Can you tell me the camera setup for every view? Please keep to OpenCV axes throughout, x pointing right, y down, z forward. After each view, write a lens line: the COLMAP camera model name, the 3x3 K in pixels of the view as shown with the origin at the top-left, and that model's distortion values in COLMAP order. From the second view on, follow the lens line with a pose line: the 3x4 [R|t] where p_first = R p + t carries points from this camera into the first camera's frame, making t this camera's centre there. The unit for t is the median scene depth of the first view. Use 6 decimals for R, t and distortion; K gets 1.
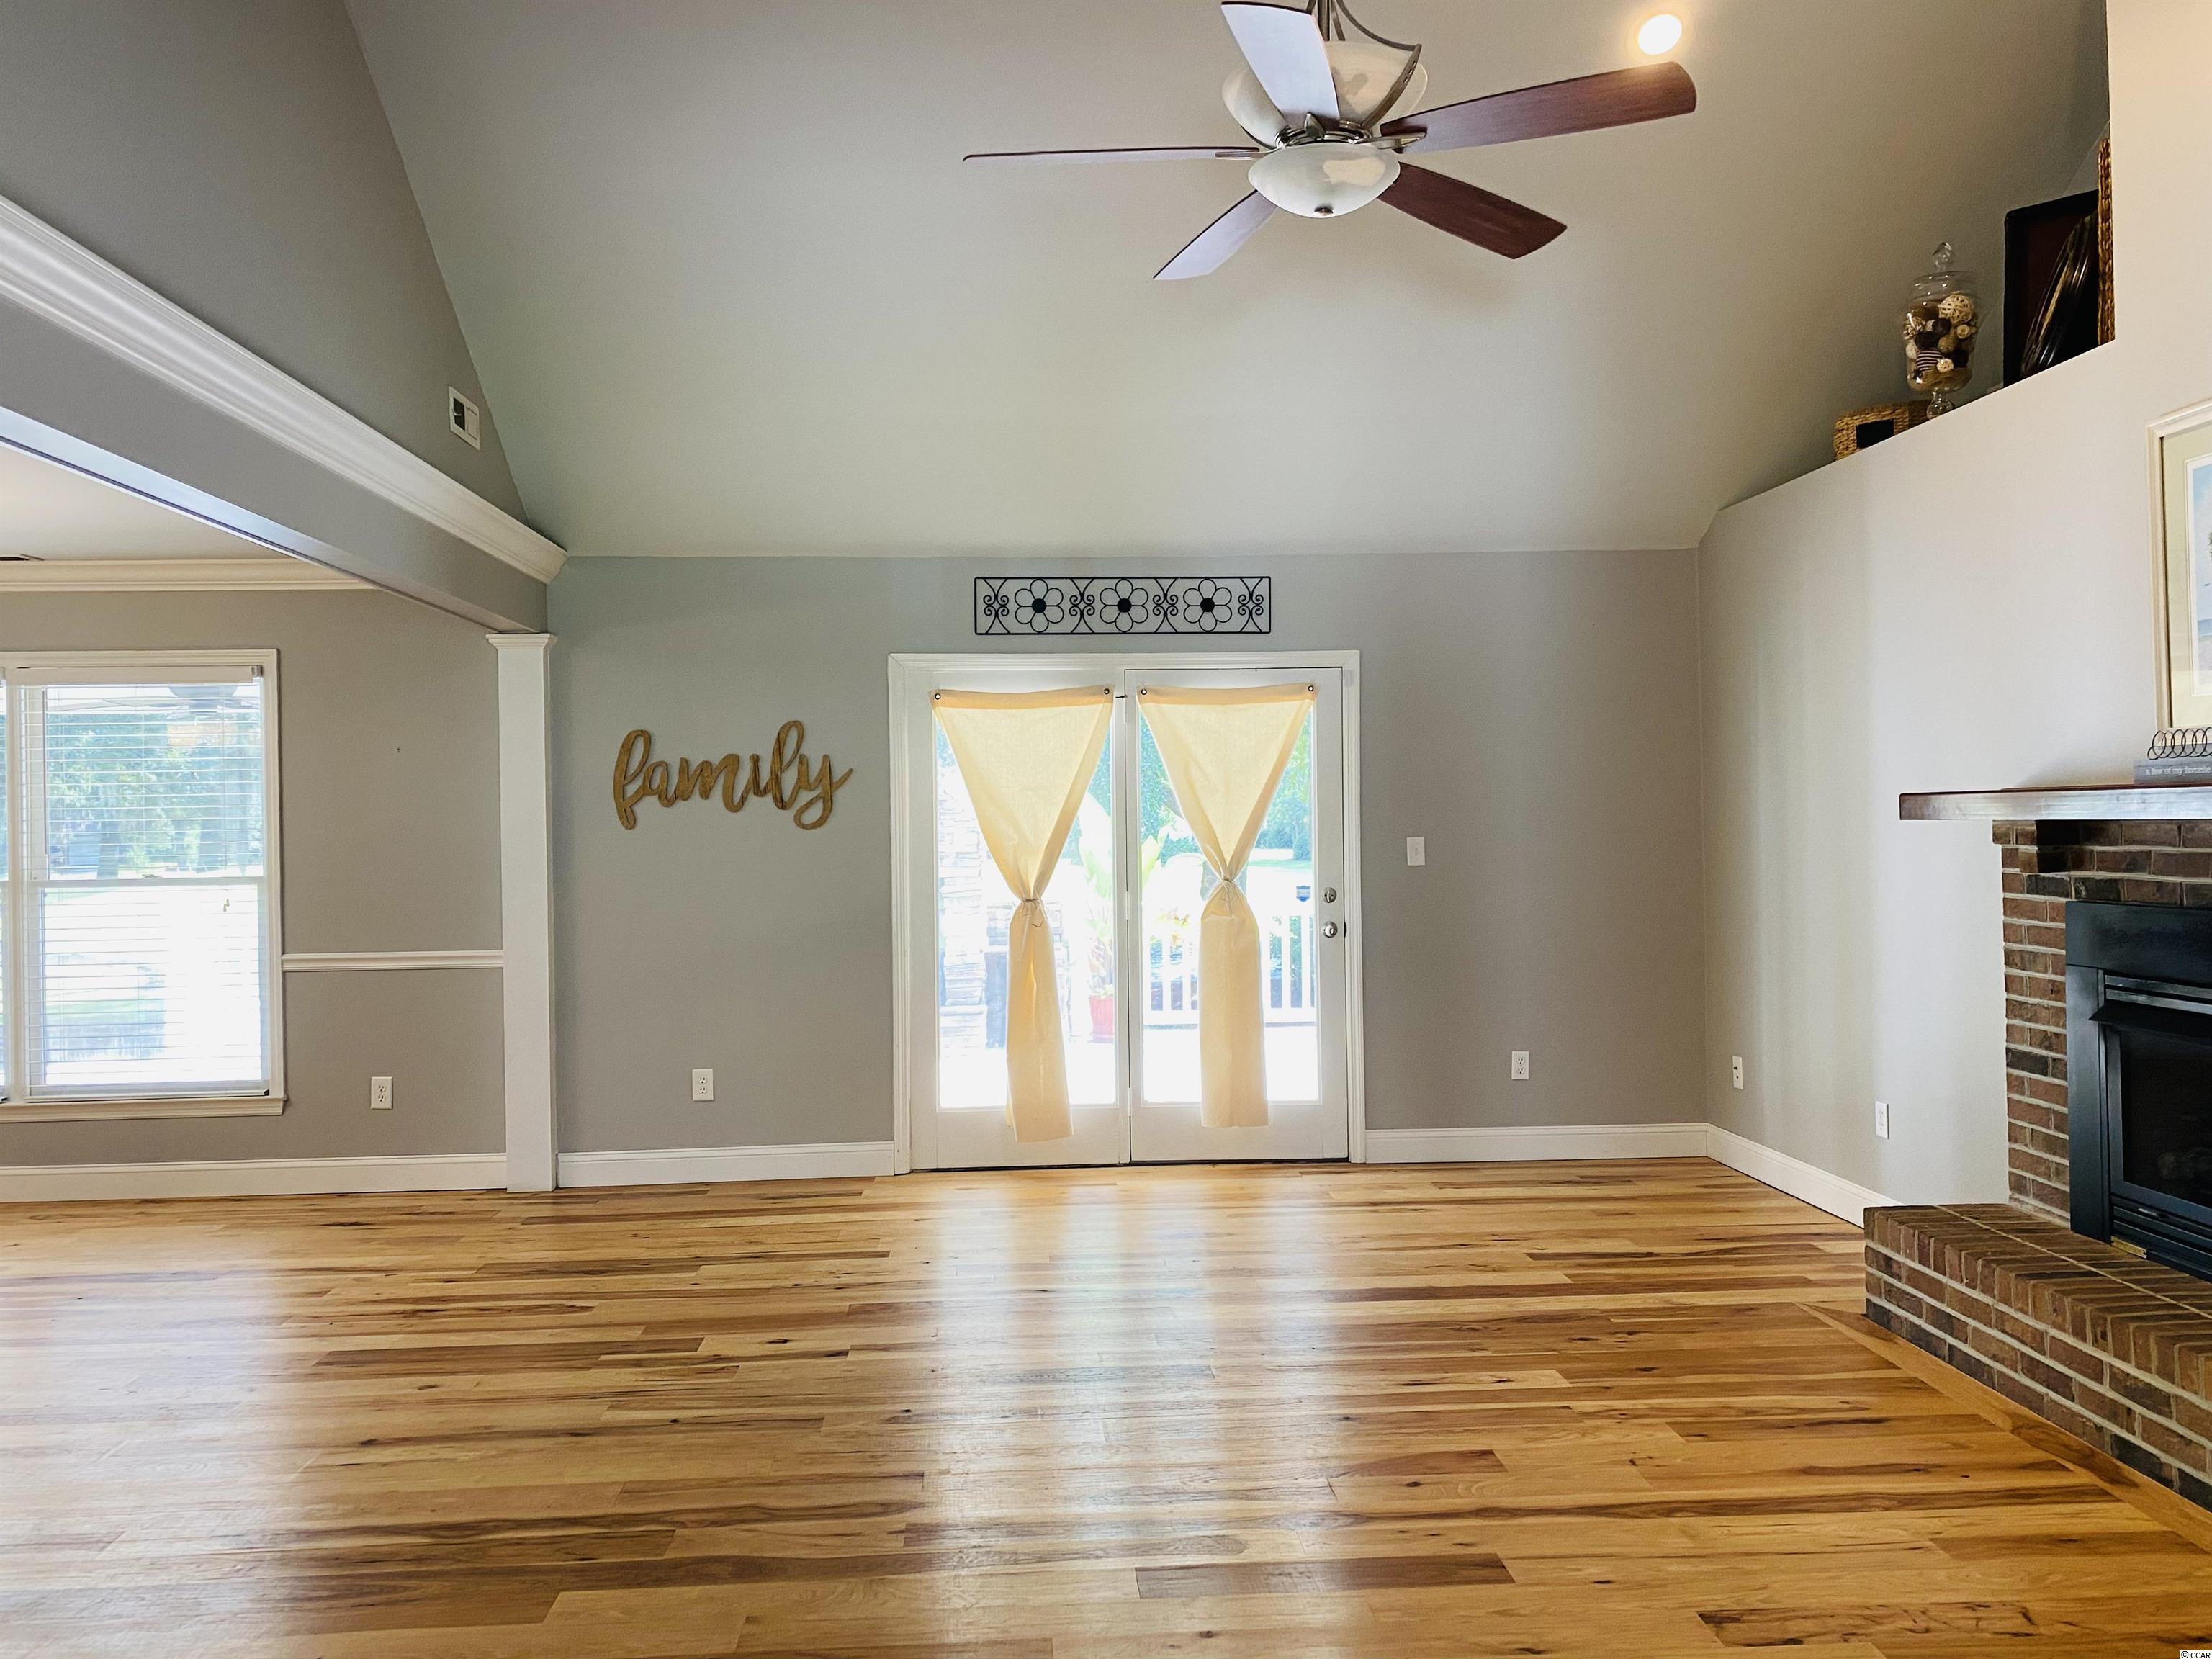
lens RADIAL K [[1689.6, 0, 1097.6], [0, 1689.6, 818.7], [0, 0, 1]] dist [0.038558, -0.041541]
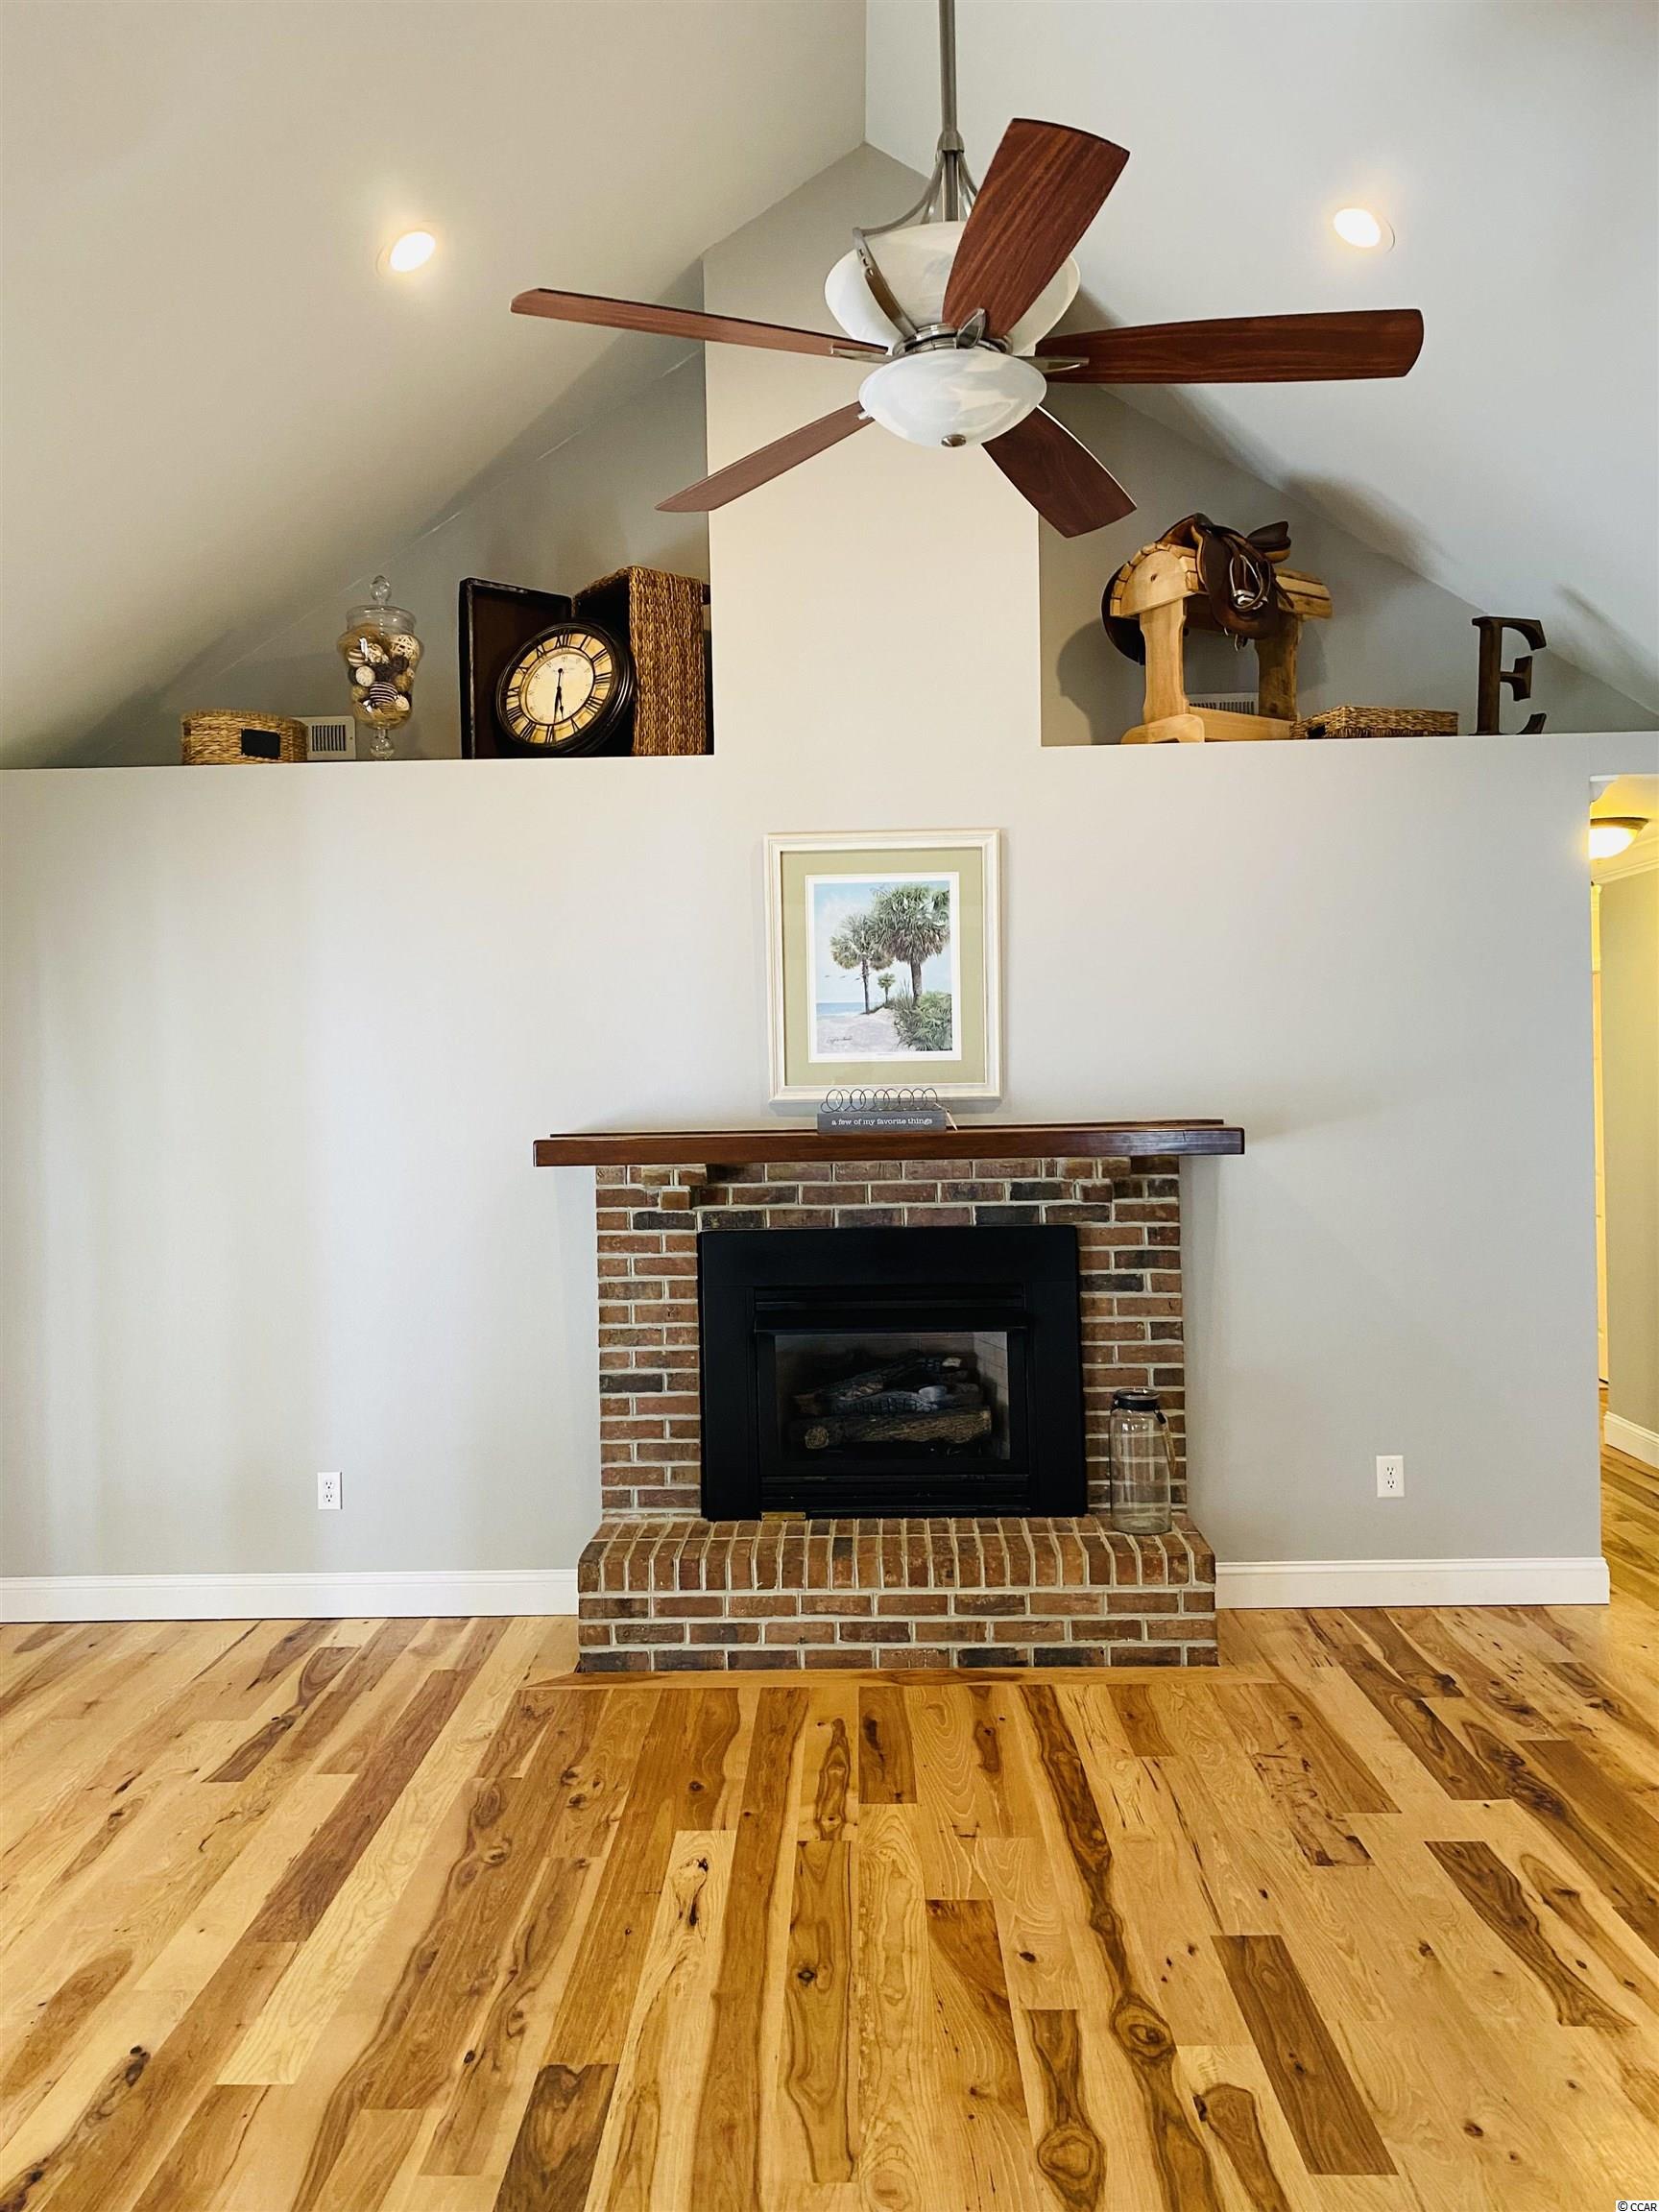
lens RADIAL K [[1695.1, 0, 830.5], [0, 1695.1, 1067.1], [0, 0, 1]] dist [0.067709, -0.091391]
pose [[0.074882, 0.022684, 0.996934, -0.542182], [0.012490, 0.999641, -0.023684, -0.033581], [-0.997114, 0.014225, 0.074572, 0.789978]]
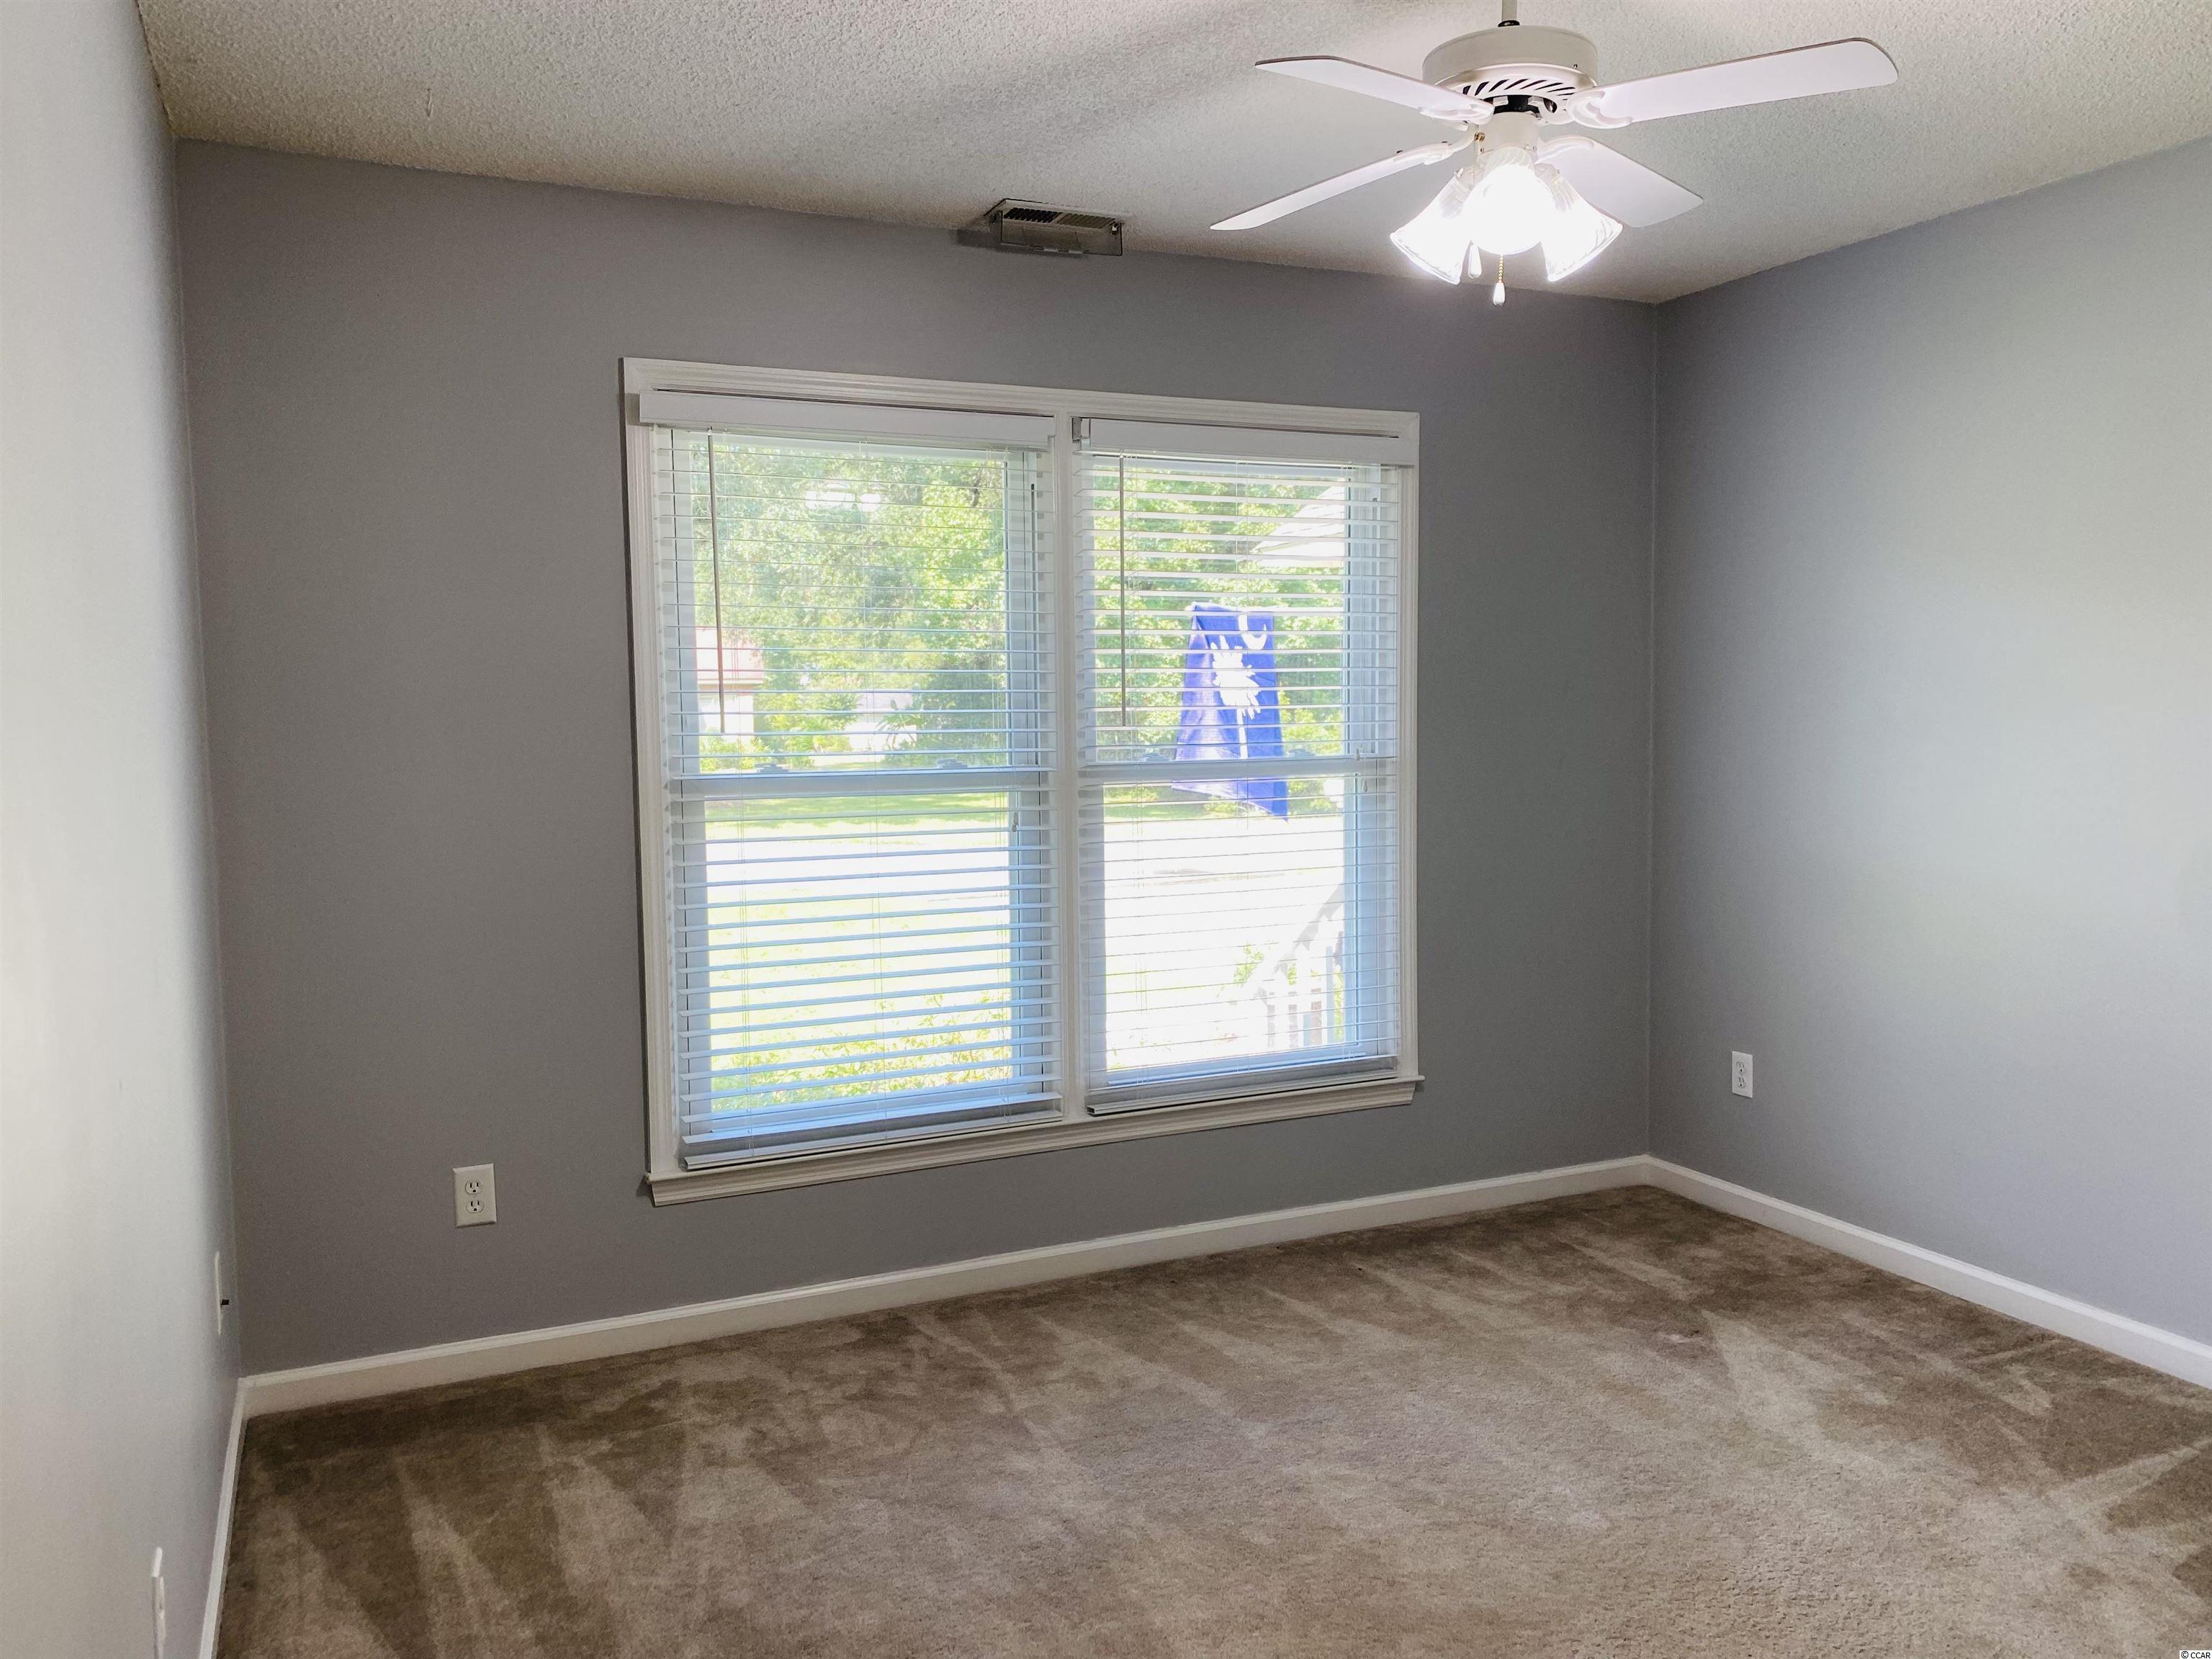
lens RADIAL K [[1695.1, 0, 1087.8], [0, 1695.1, 831.3], [0, 0, 1]] dist [0.067709, -0.091391]
pose [[0.934254, -0.026133, 0.355649, -1.213960], [-0.001644, 0.996985, 0.077576, 0.017685], [-0.356604, -0.073061, 0.931394, 0.603634]]
